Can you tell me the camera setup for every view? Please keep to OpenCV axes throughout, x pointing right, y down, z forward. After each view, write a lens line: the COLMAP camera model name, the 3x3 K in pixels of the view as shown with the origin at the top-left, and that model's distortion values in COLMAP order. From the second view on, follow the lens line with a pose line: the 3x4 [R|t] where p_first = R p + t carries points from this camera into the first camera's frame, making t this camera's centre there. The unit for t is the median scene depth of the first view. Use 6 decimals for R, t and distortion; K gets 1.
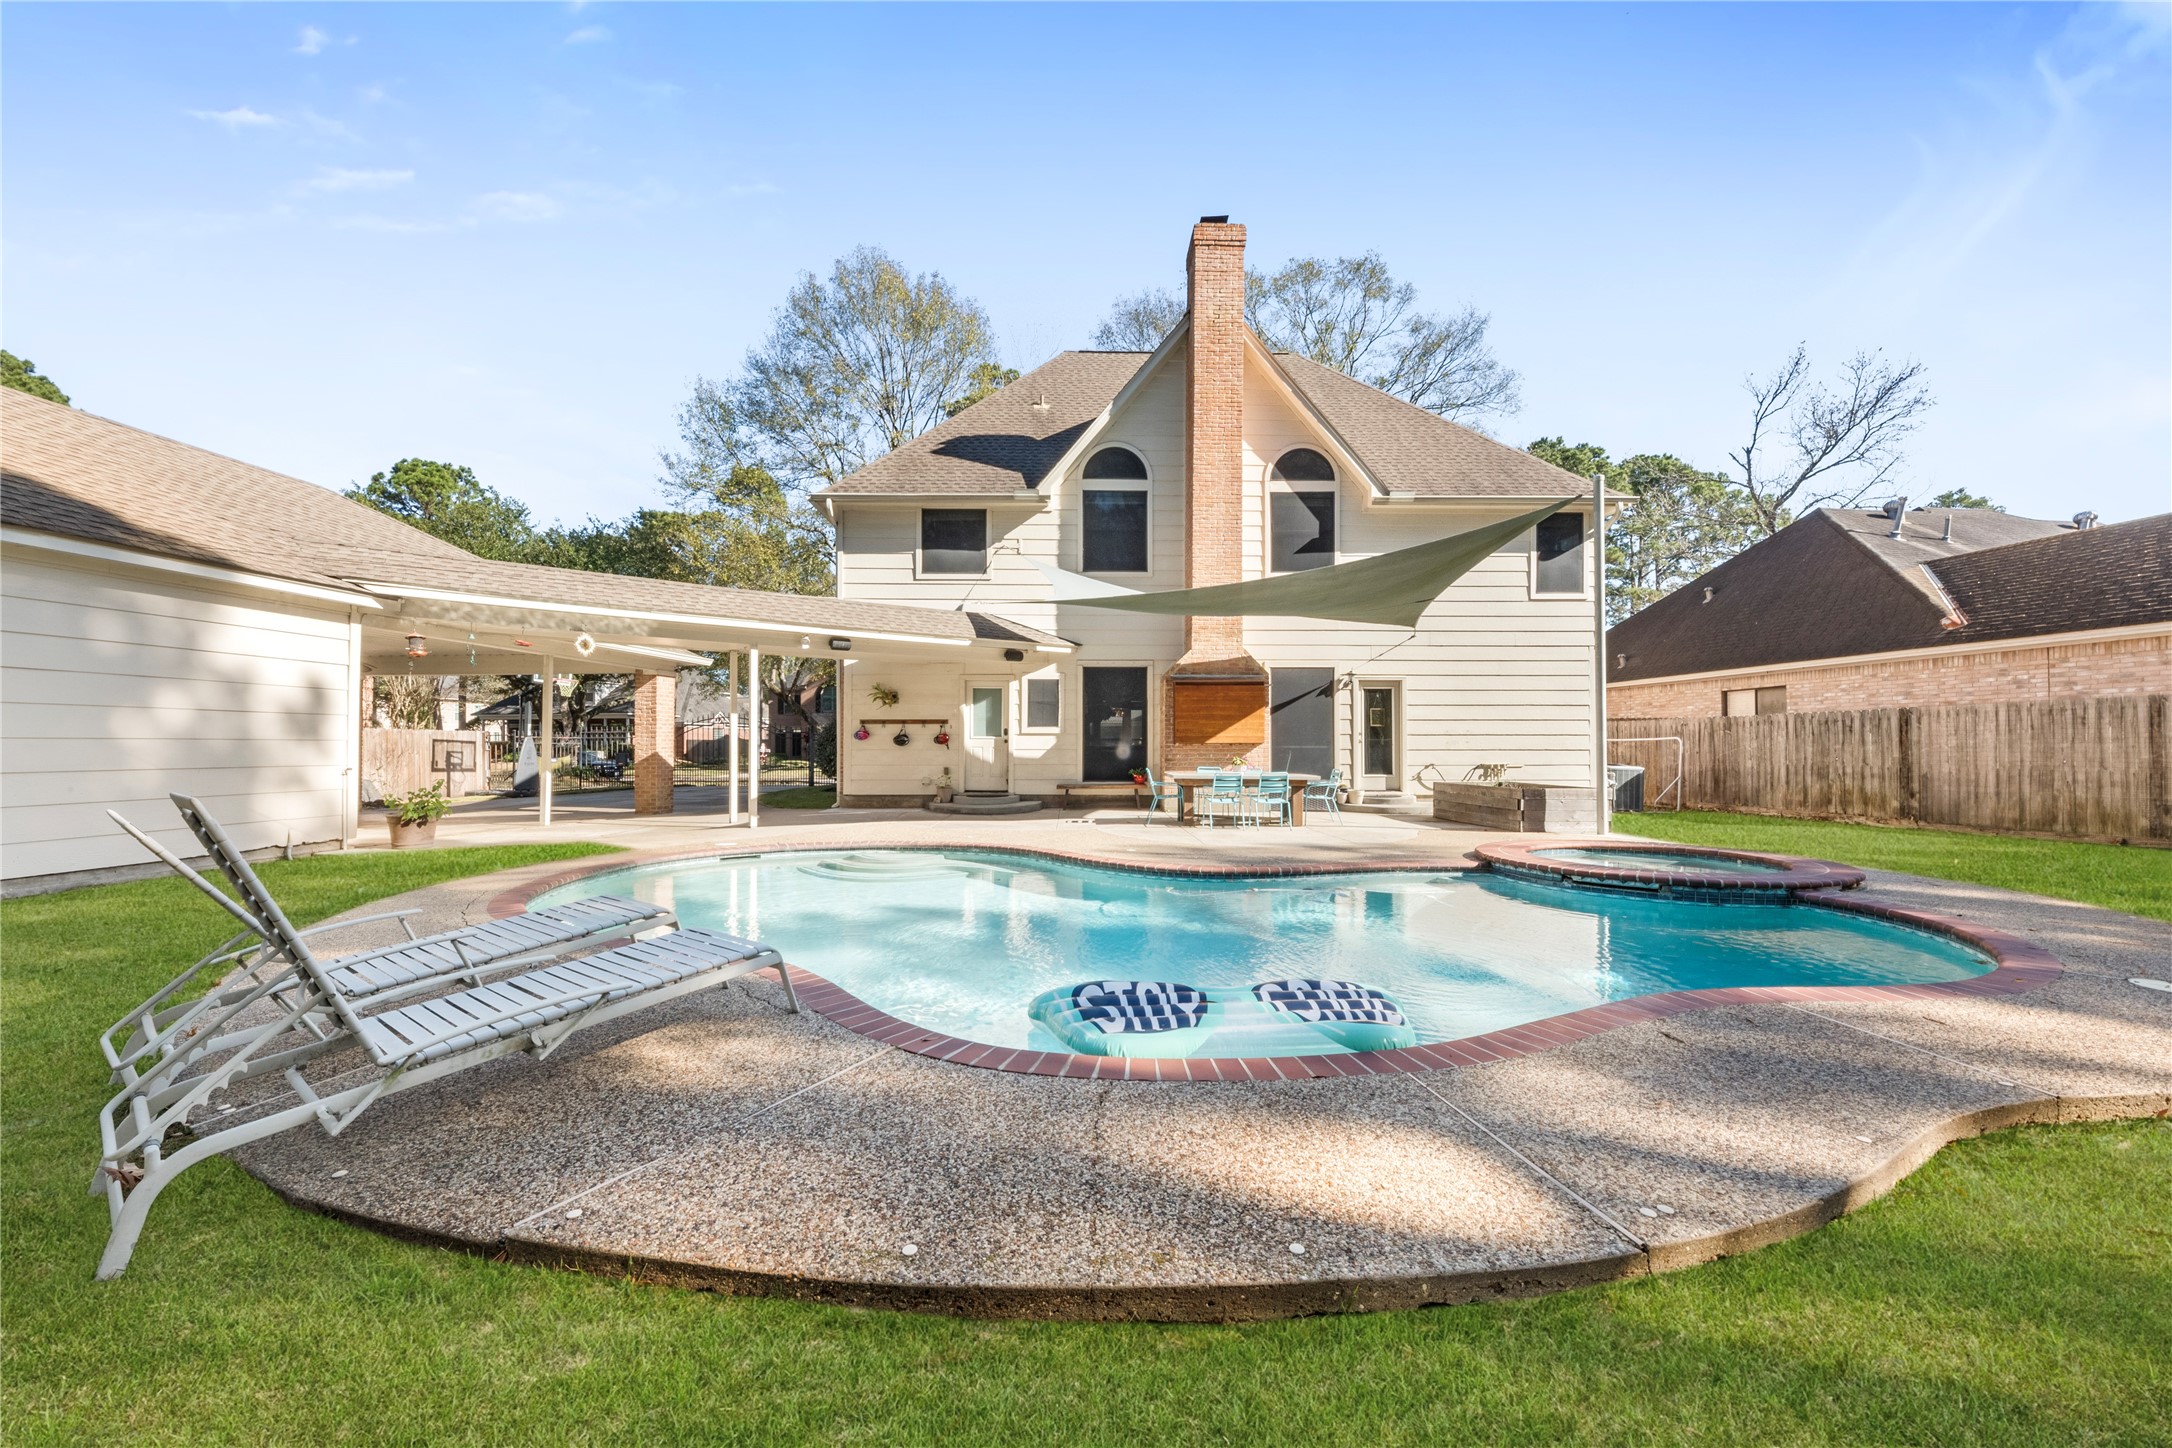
lens RADIAL K [[809.3, 0, 1084.7], [0, 809.3, 735.7], [0, 0, 1]] dist [0.000511, 0.000089]
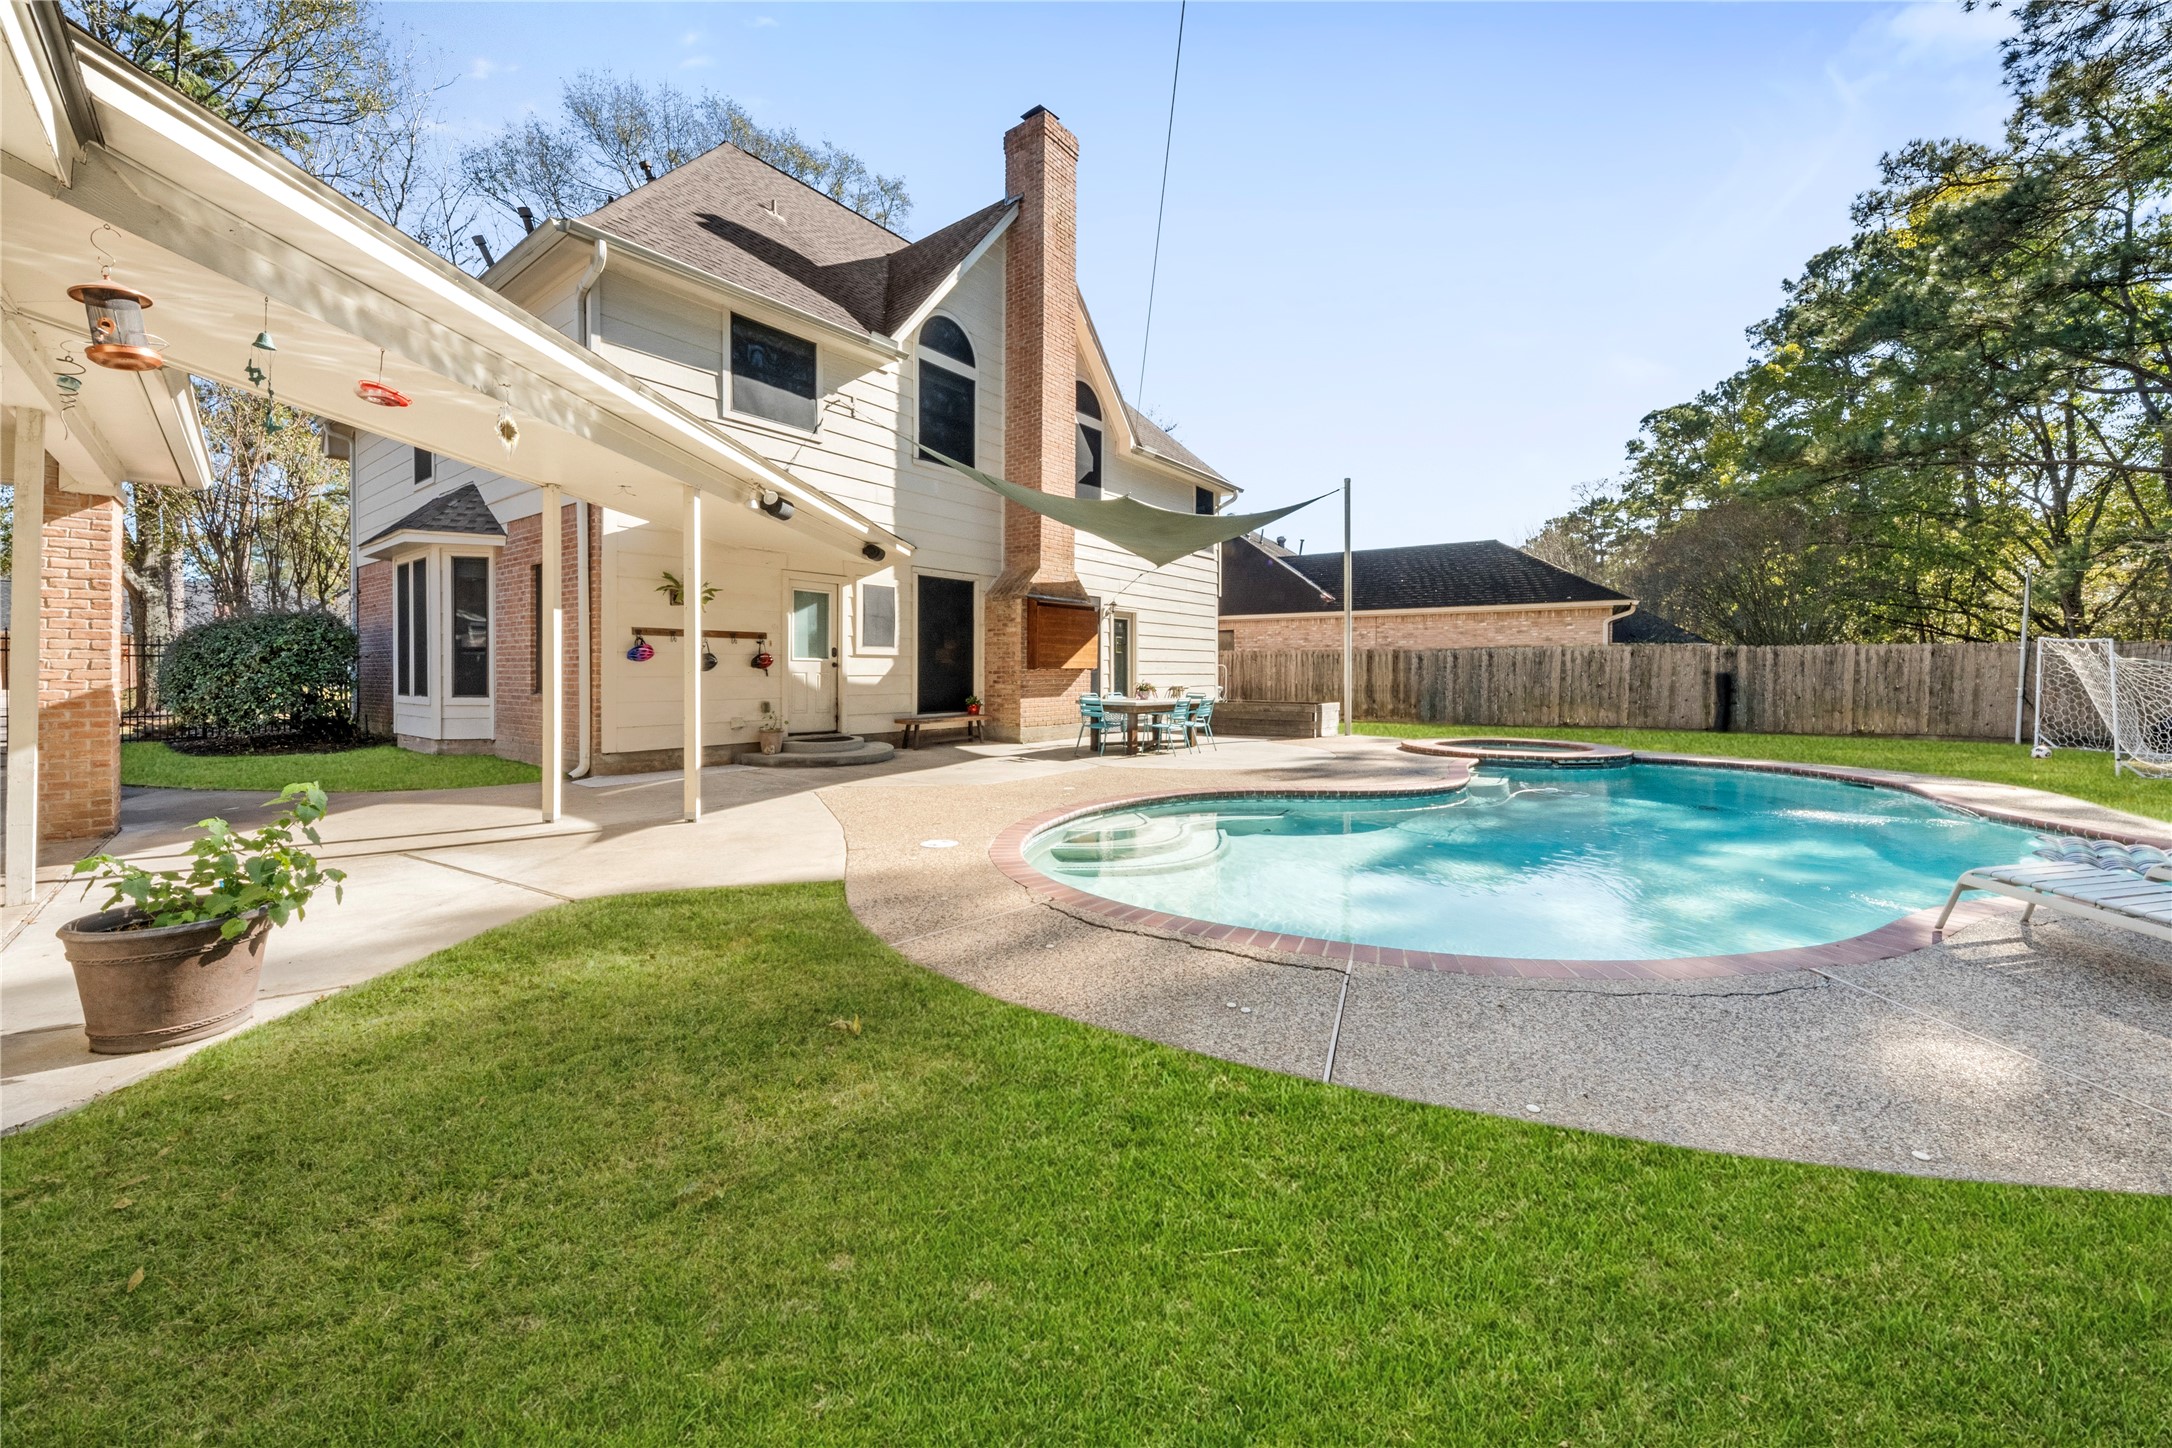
lens RADIAL K [[809.3, 0, 1089.7], [0, 809.3, 668.4], [0, 0, 1]] dist [0.000511, 0.000089]
pose [[0.615805, 0.003288, 0.787892, -0.541470], [-0.013025, 0.999897, 0.006008, 0.002767], [-0.787791, -0.013962, 0.615784, 0.358124]]
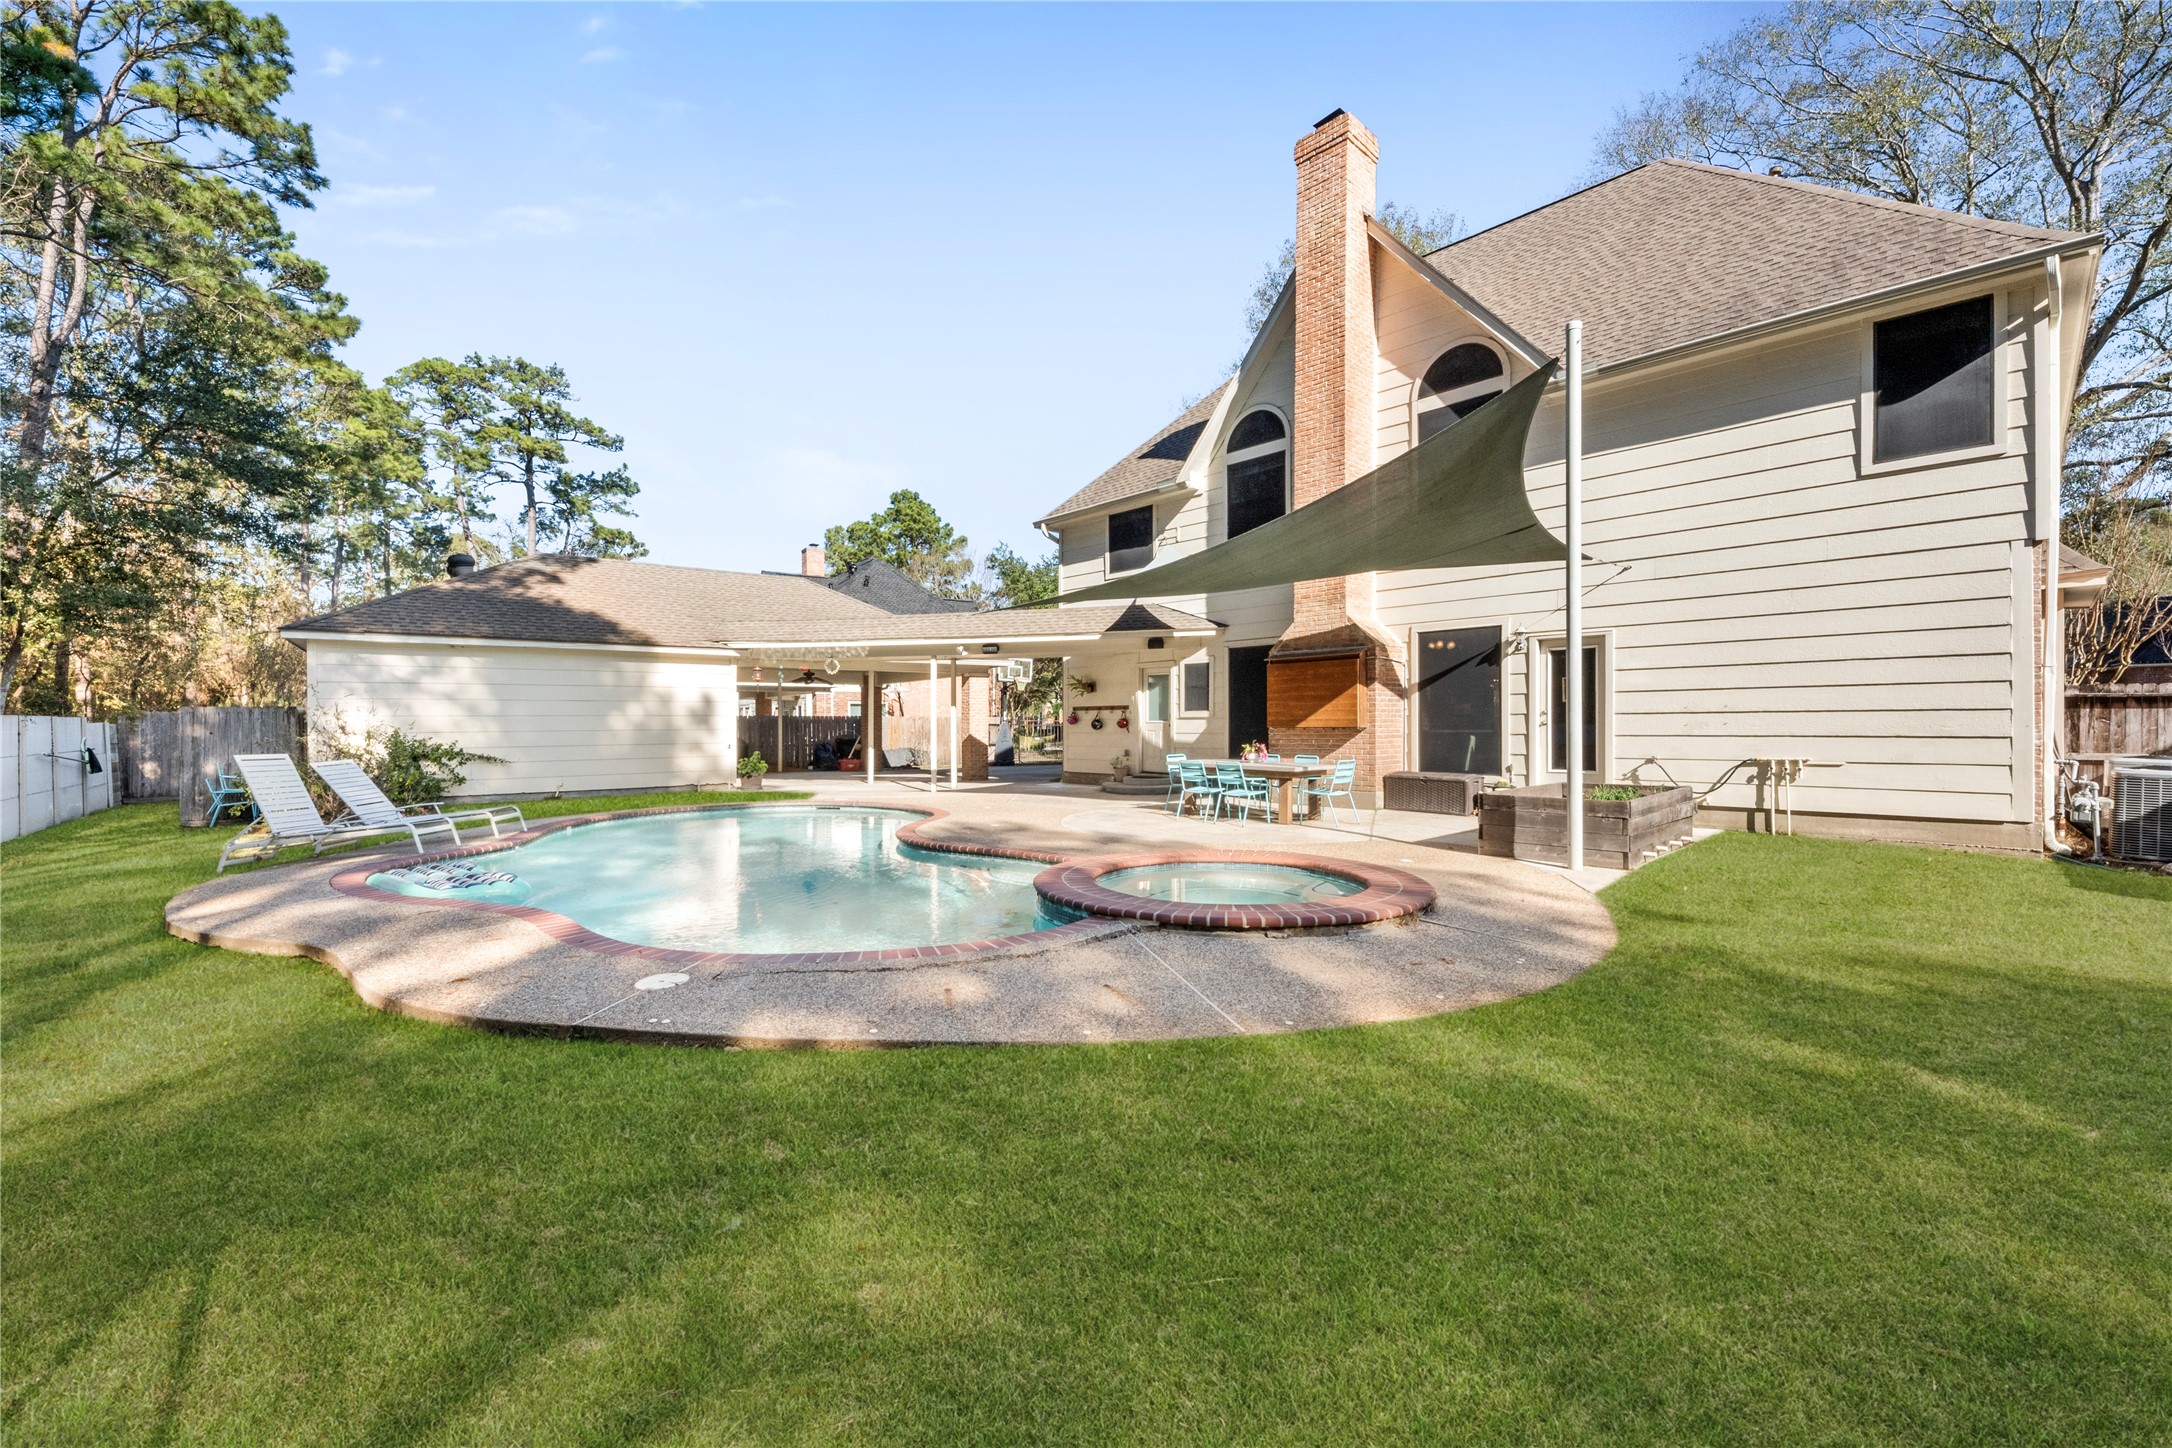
lens RADIAL K [[852.7, 0, 1080.6], [0, 852.7, 727.8], [0, 0, 1]] dist [-0.000926, -0.000261]
pose [[0.677239, -0.000756, -0.735762, 0.629325], [0.011793, 0.999882, 0.009827, -0.001912], [0.735668, -0.015332, 0.677168, 0.177092]]
